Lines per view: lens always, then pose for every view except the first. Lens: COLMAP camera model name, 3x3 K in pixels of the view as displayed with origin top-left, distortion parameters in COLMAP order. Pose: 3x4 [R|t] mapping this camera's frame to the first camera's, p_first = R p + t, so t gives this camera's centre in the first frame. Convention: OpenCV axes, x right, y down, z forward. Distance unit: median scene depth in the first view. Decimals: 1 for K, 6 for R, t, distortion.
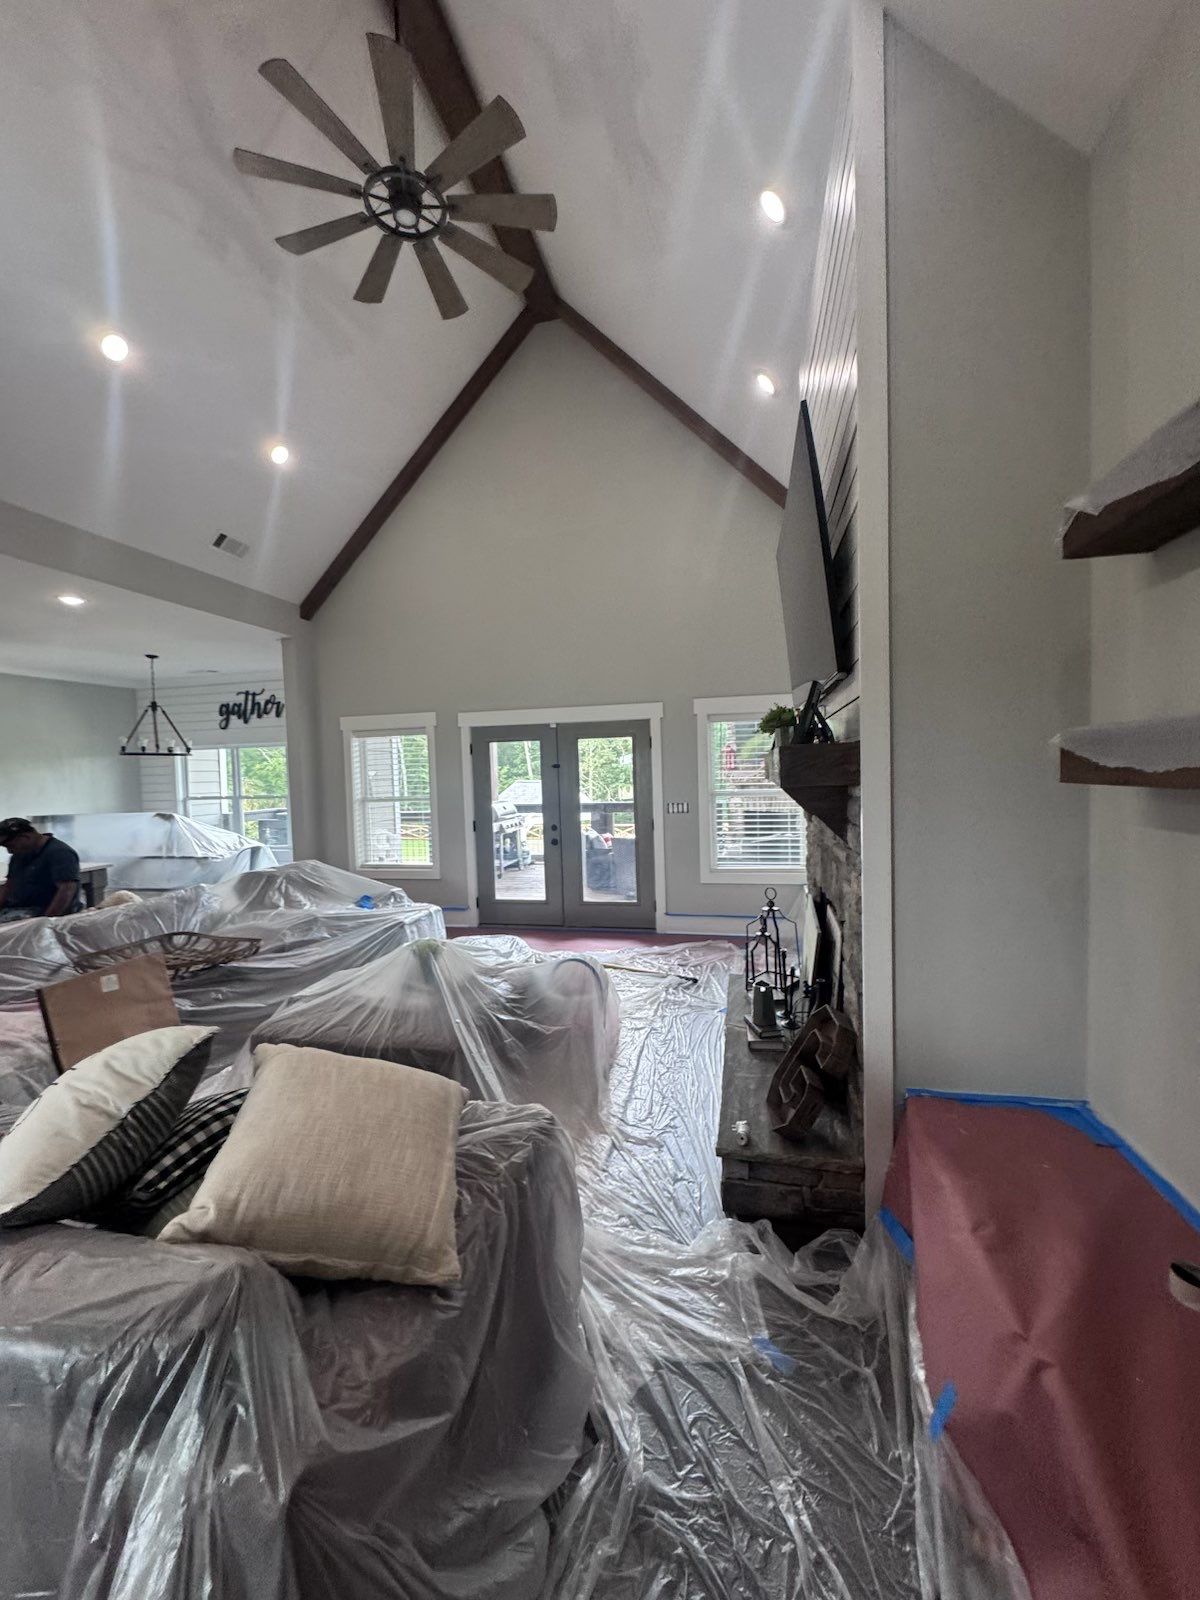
lens RADIAL K [[647.8, 0, 591.3], [0, 647.8, 797.1], [0, 0, 1]] dist [0.000457, -0.000350]
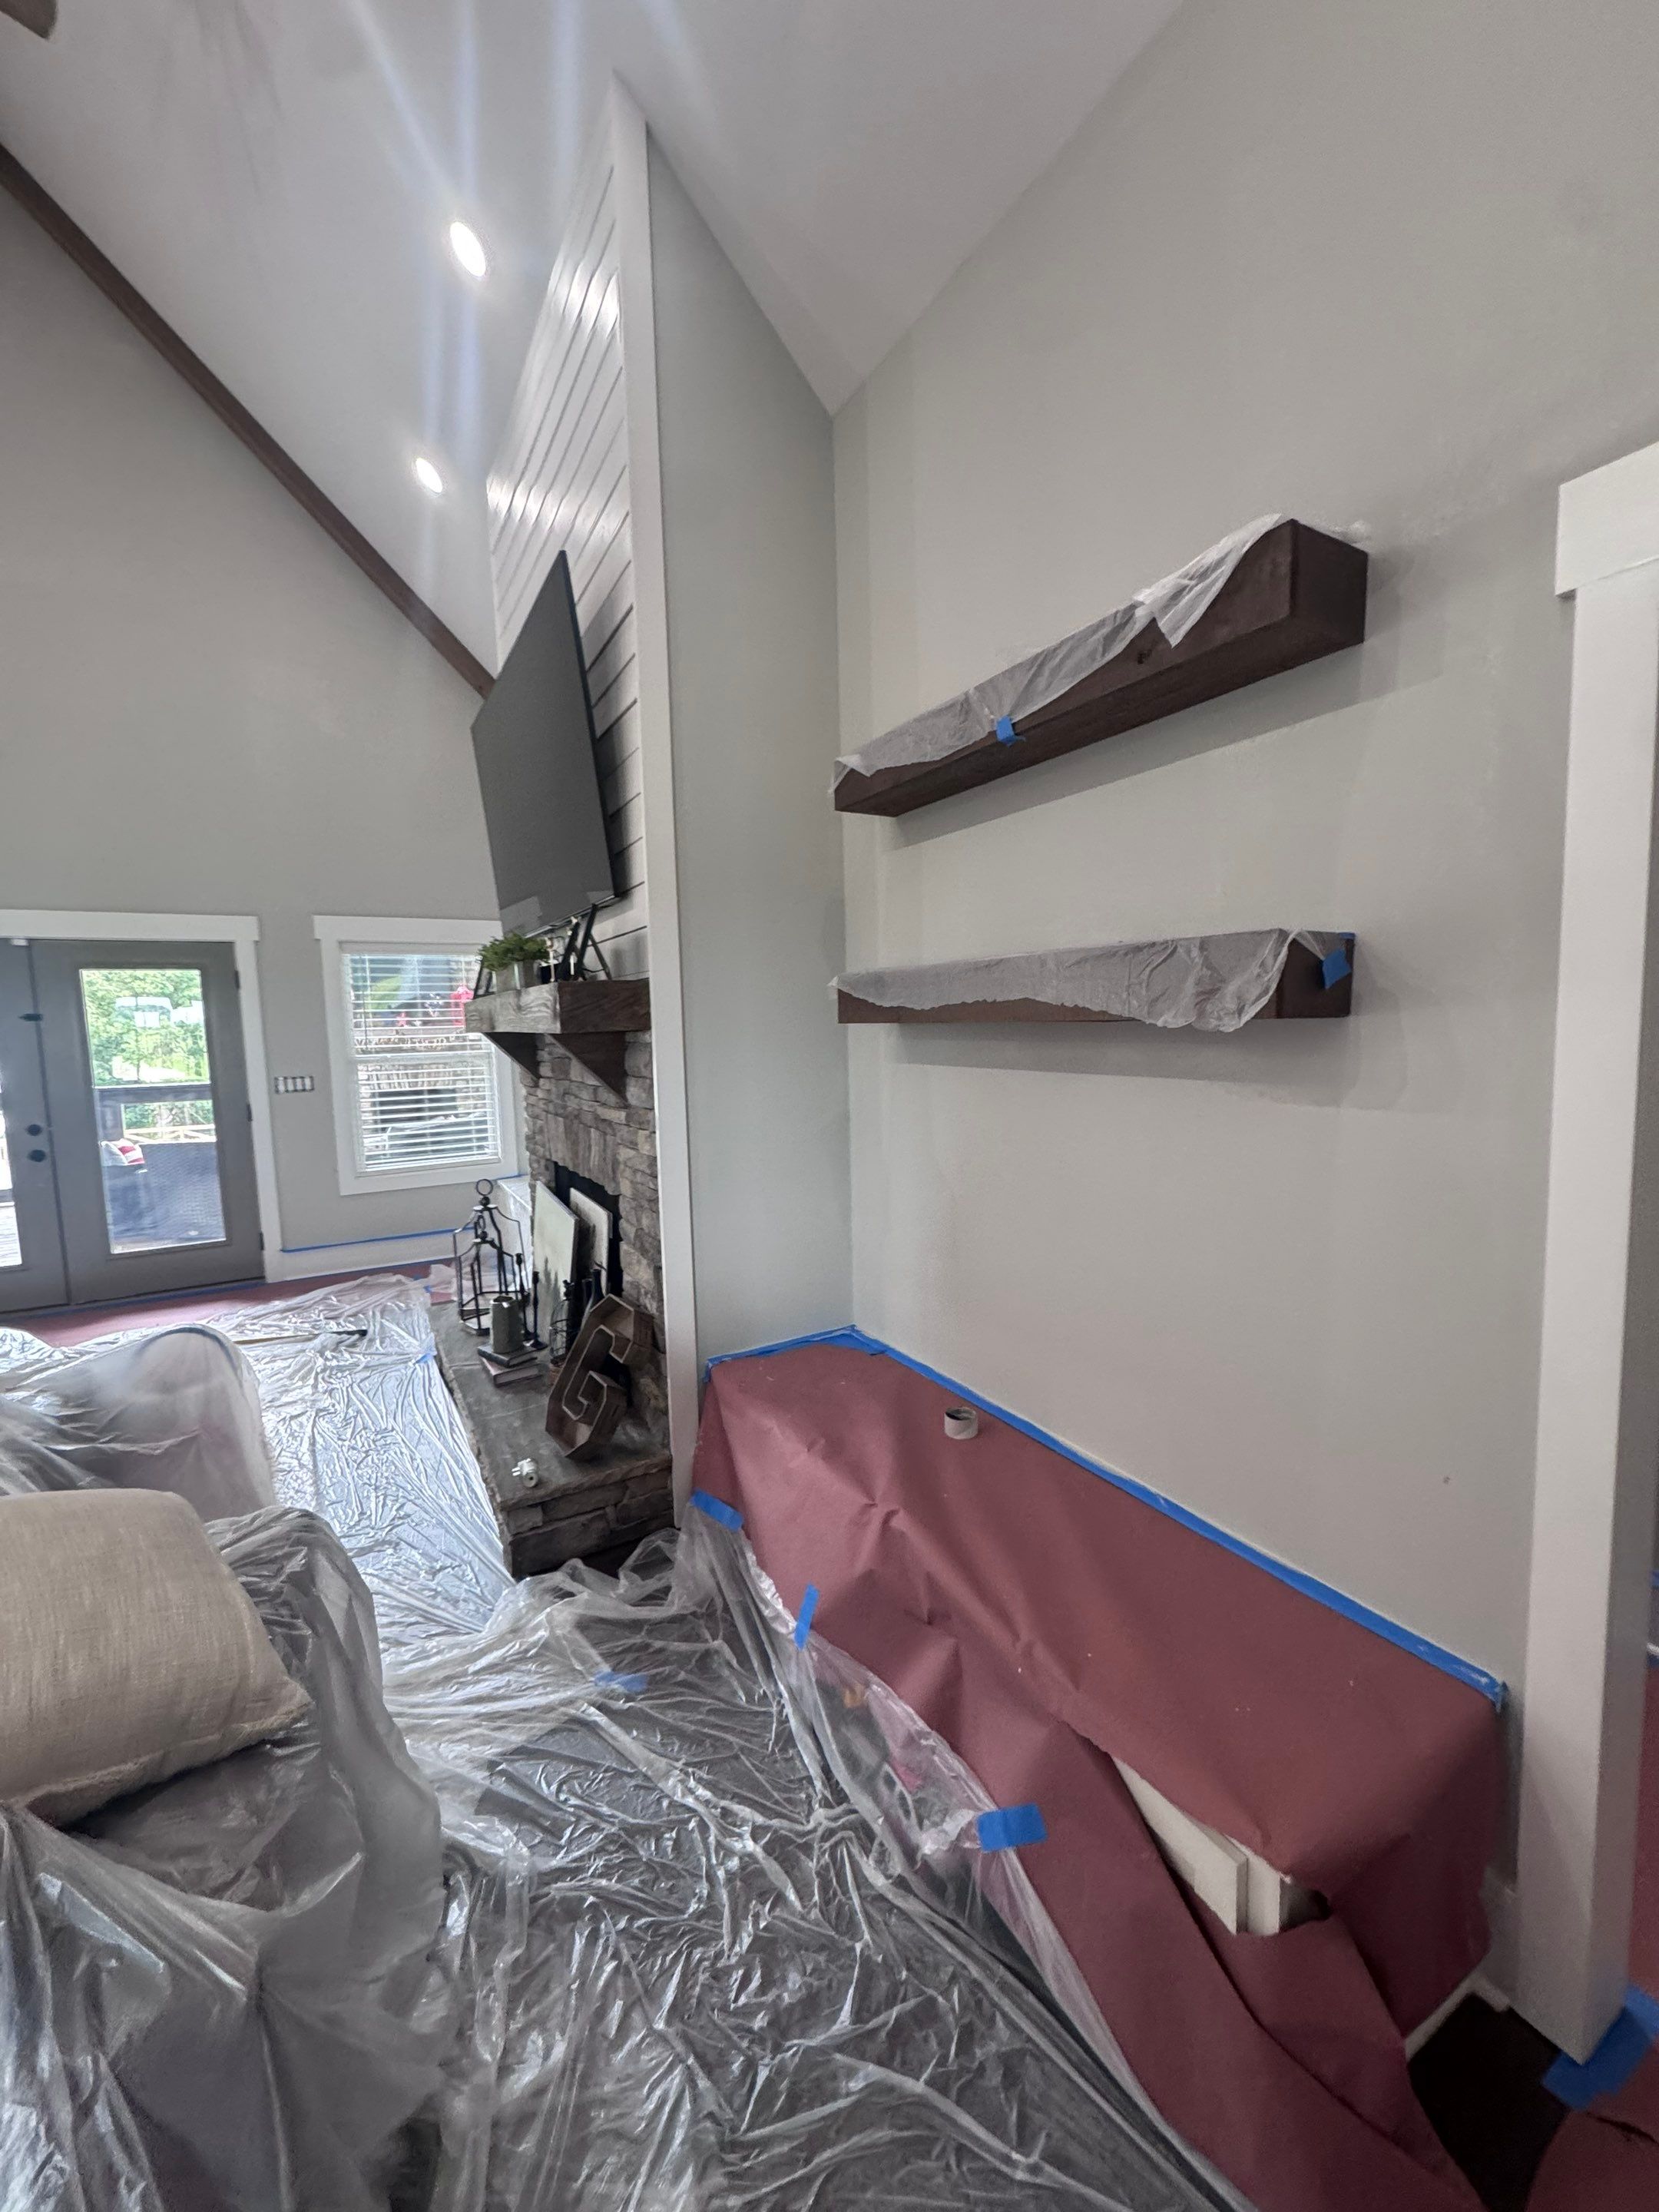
lens RADIAL K [[895.6, 0, 840.6], [0, 895.6, 1099.5], [0, 0, 1]] dist [0.000457, -0.000350]
pose [[0.727524, -0.053337, 0.684006, -0.230868], [0.032565, 0.998534, 0.043226, 0.031988], [-0.685309, -0.009174, 0.728195, -0.055413]]
